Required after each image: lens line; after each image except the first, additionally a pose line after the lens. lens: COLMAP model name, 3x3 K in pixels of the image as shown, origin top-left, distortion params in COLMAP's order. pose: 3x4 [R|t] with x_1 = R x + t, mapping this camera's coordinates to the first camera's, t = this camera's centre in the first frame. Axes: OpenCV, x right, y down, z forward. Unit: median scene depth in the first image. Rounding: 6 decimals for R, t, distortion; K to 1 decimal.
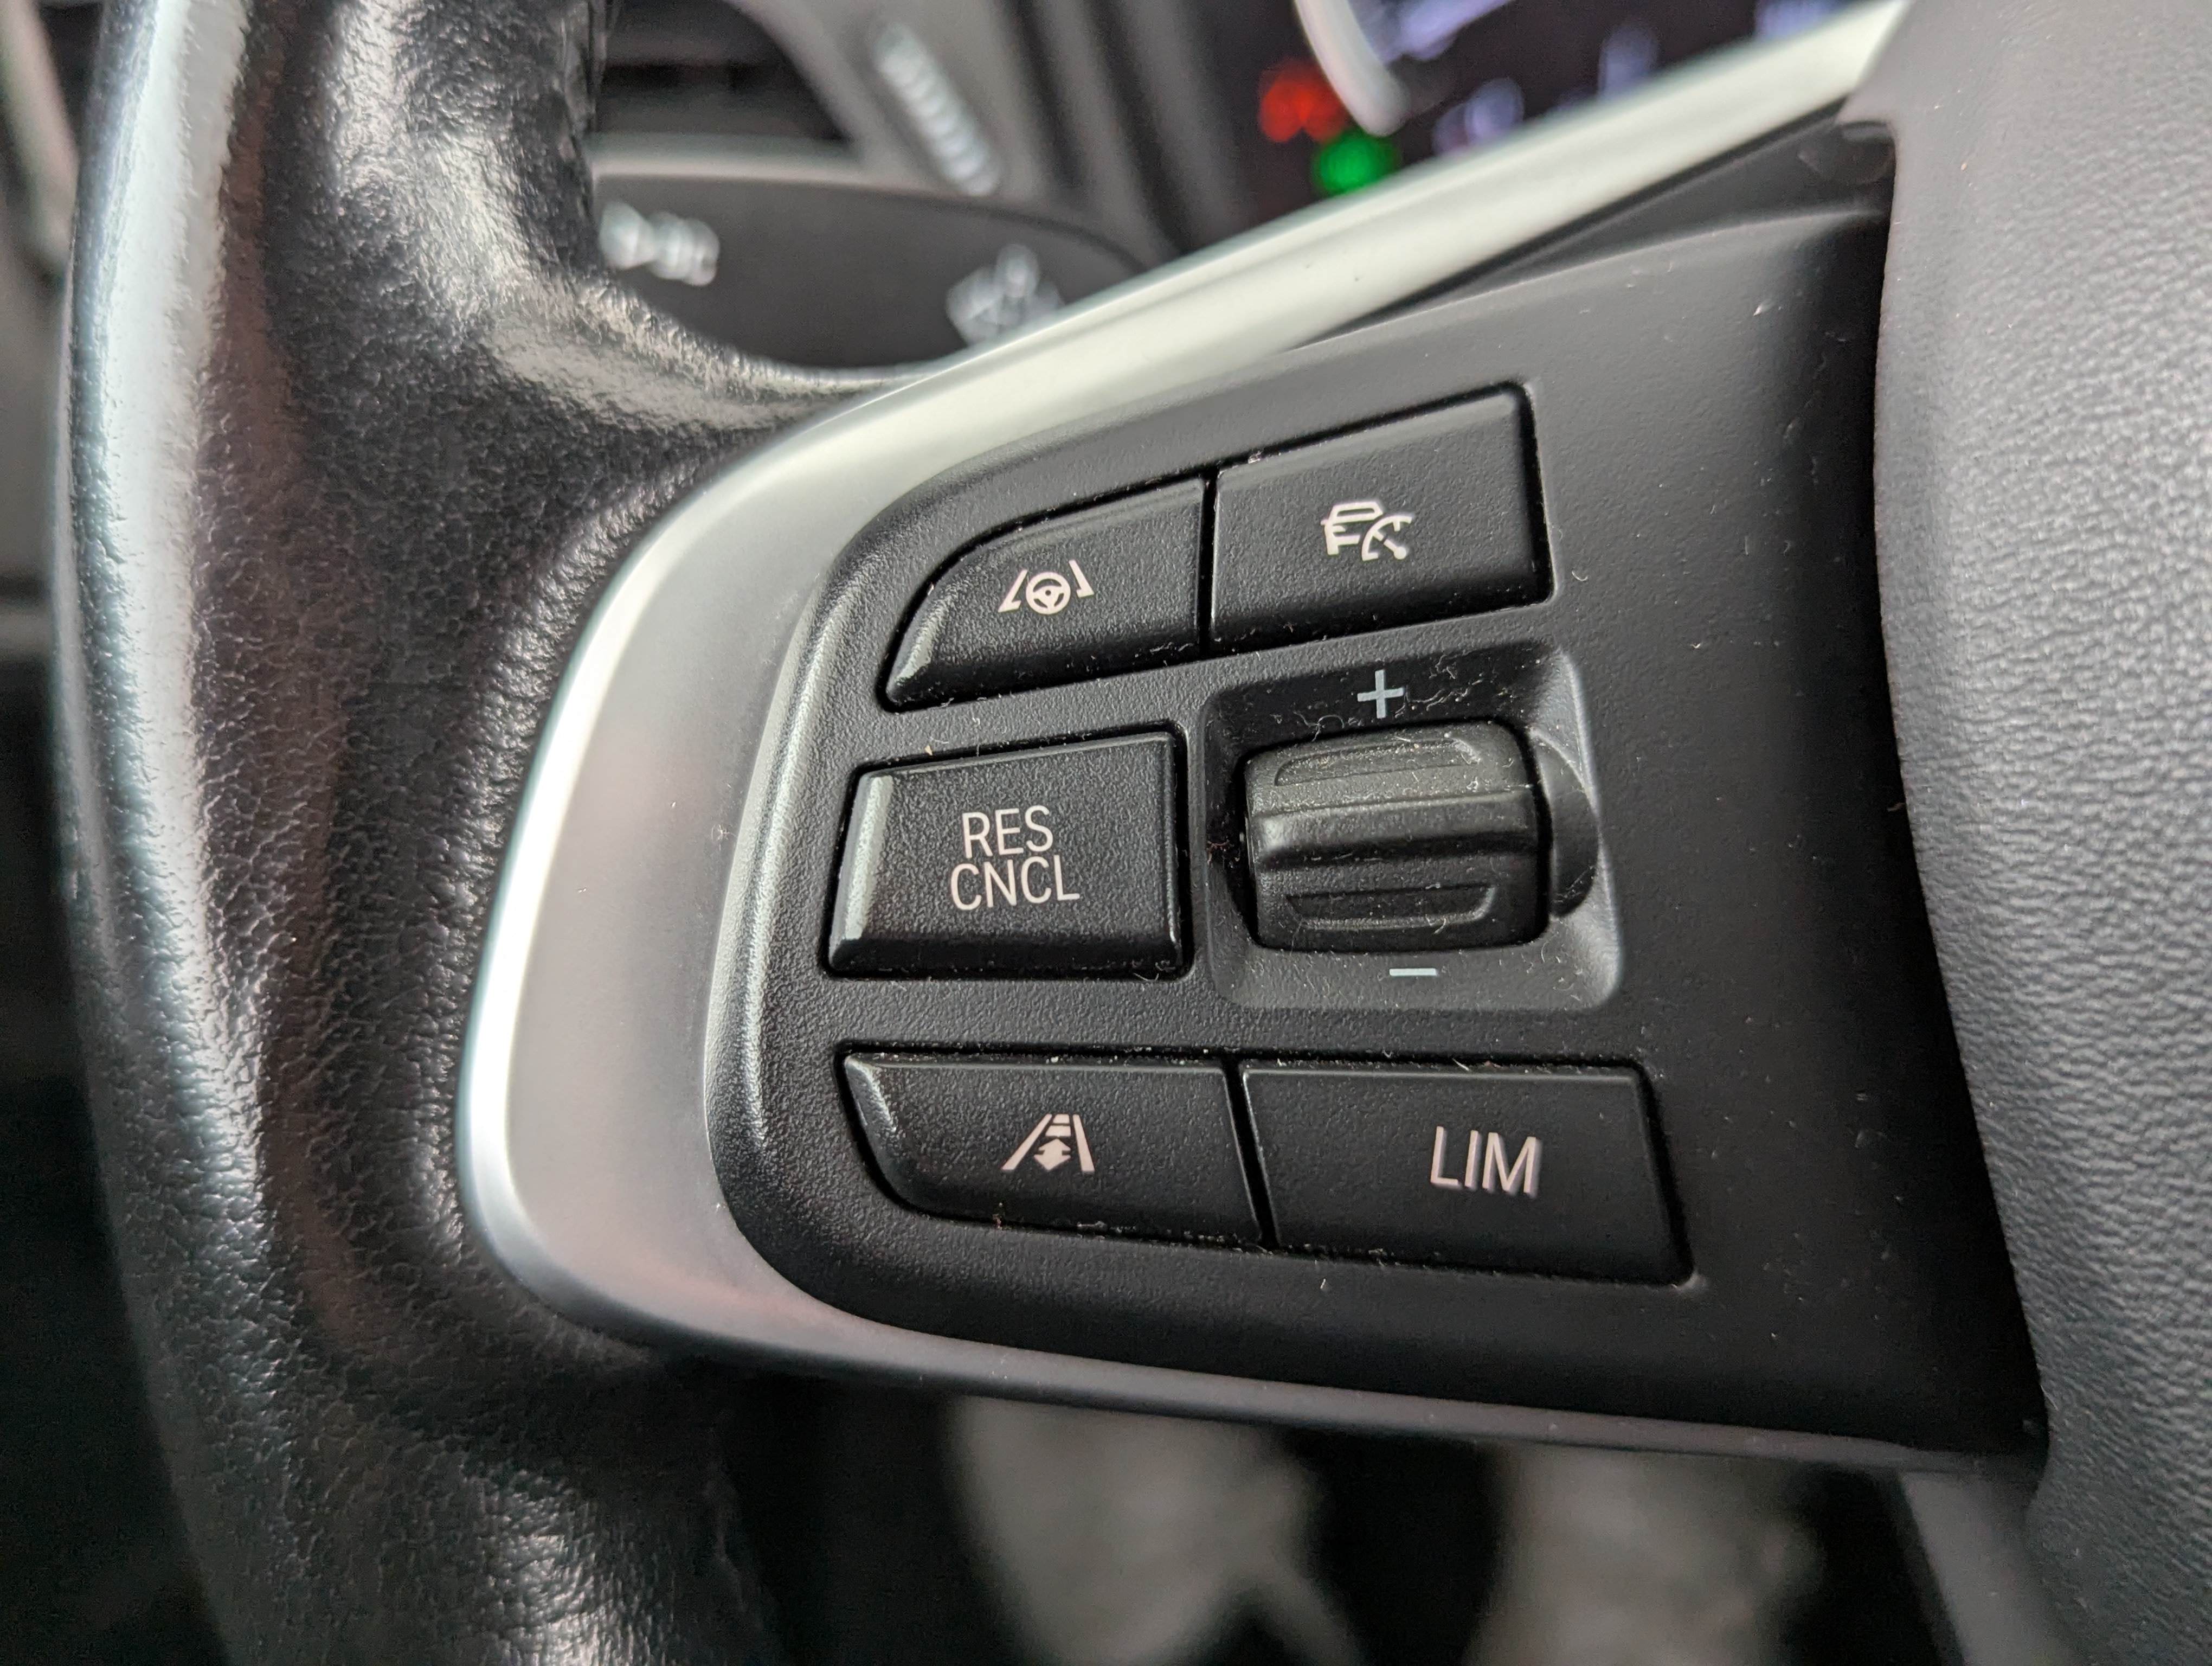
lens RADIAL K [[2010.2, 0, 1106.0], [0, 2010.2, 833.0], [0, 0, 1]] dist [0.036665, 0.008814]
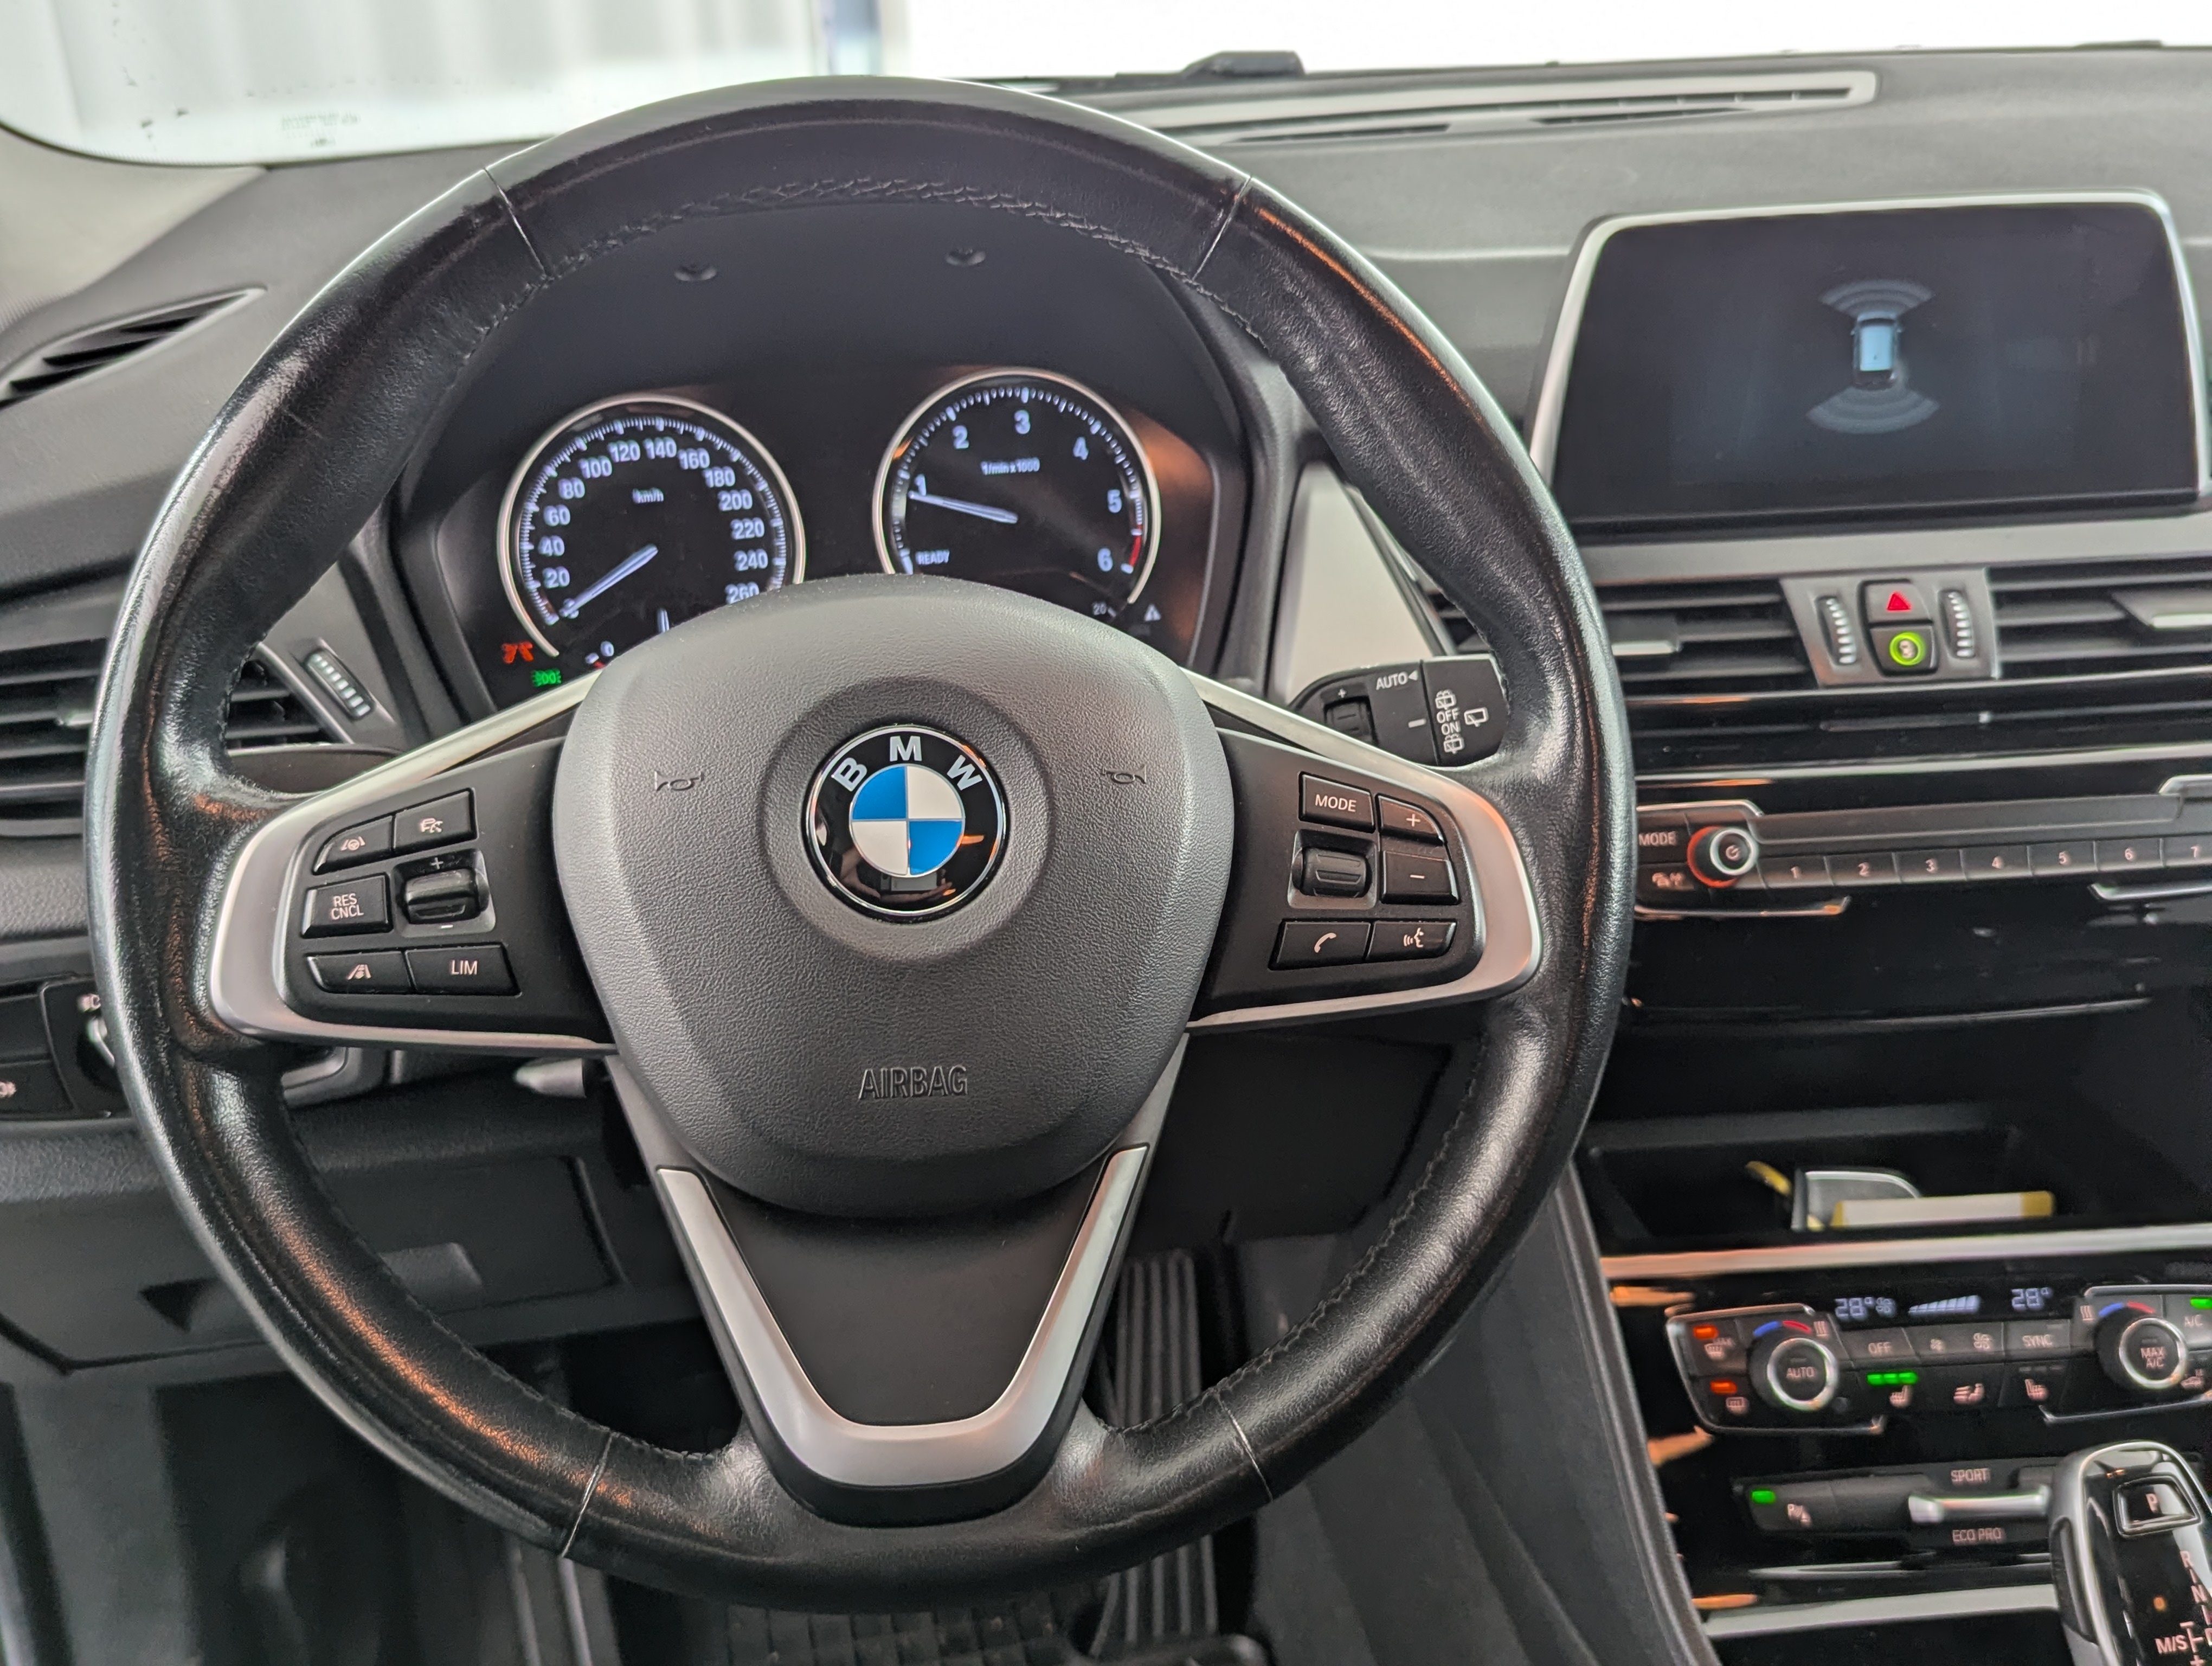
lens RADIAL K [[2083.9, 0, 1094.3], [0, 2083.9, 886.9], [0, 0, 1]] dist [0.025847, 0.009771]
pose [[0.981152, -0.068133, 0.180826, 0.701250], [0.087273, 0.991144, -0.100088, 0.545730], [-0.172405, 0.113983, 0.978409, -3.566478]]
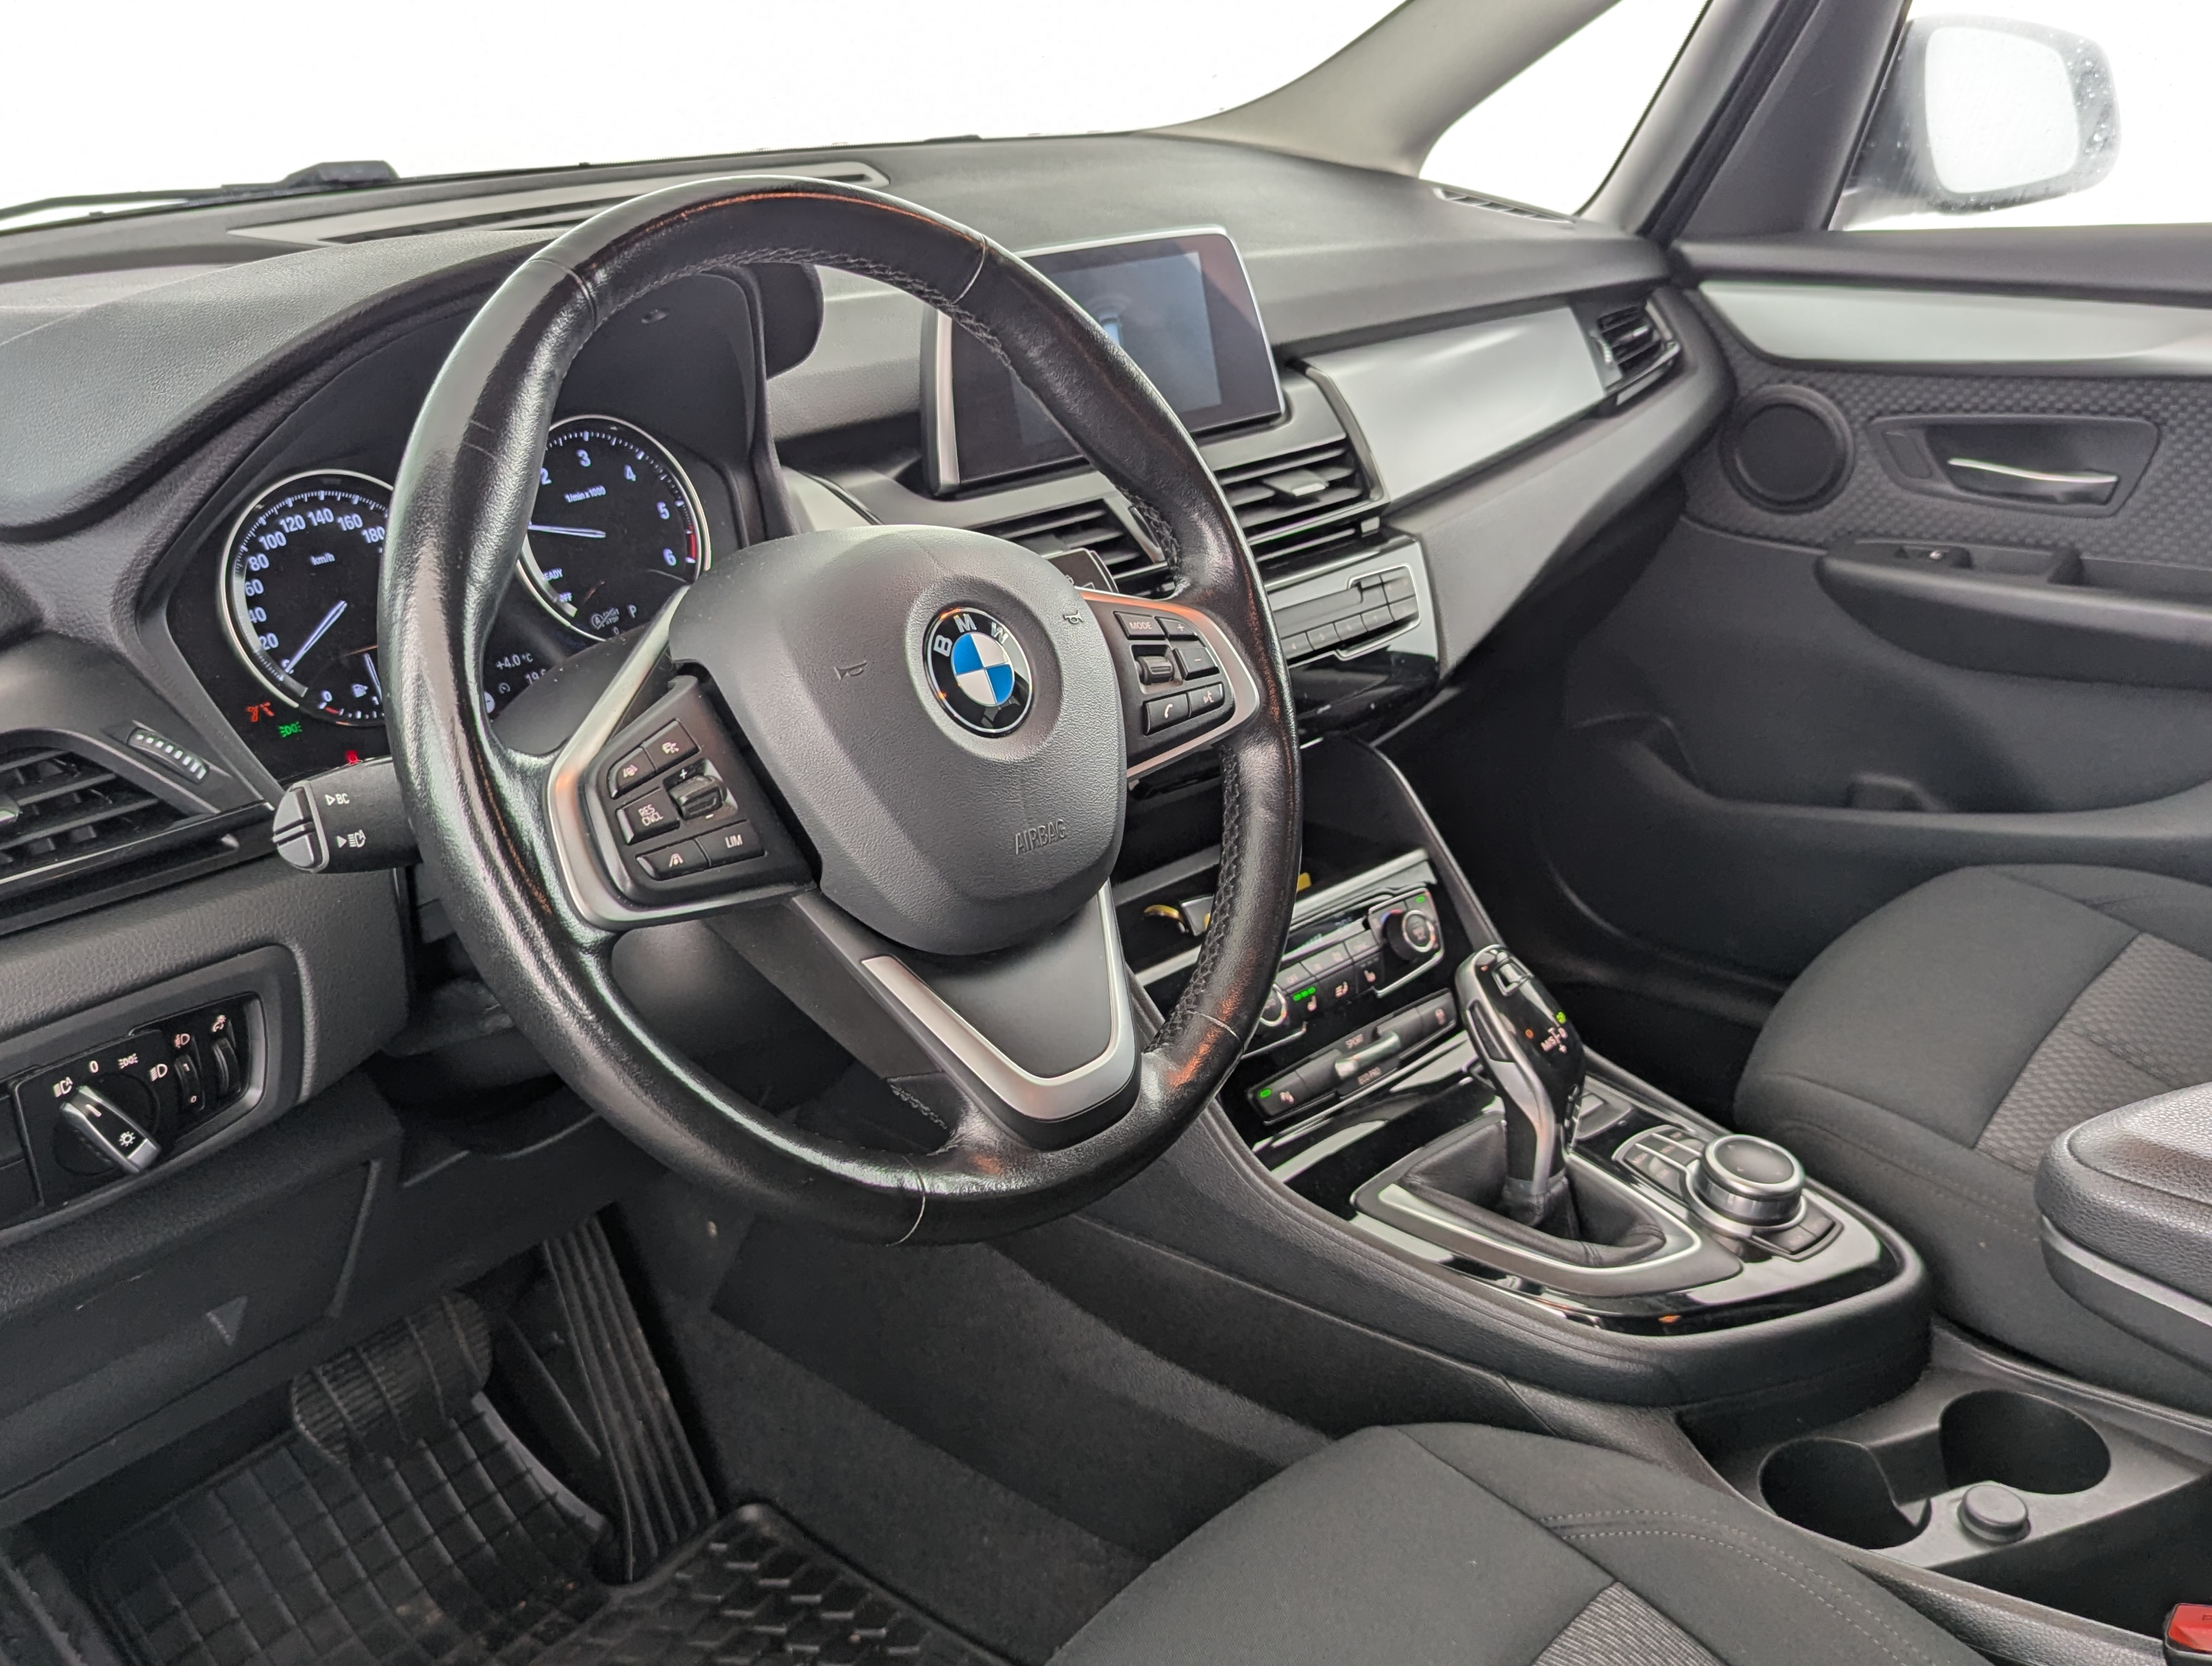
lens RADIAL K [[2083.9, 0, 1094.3], [0, 2083.9, 886.9], [0, 0, 1]] dist [0.025847, 0.009771]
pose [[0.624398, -0.285089, 0.727222, -3.493667], [0.394847, 0.918506, 0.021058, 0.553331], [-0.673961, 0.273993, 0.686079, -3.698810]]
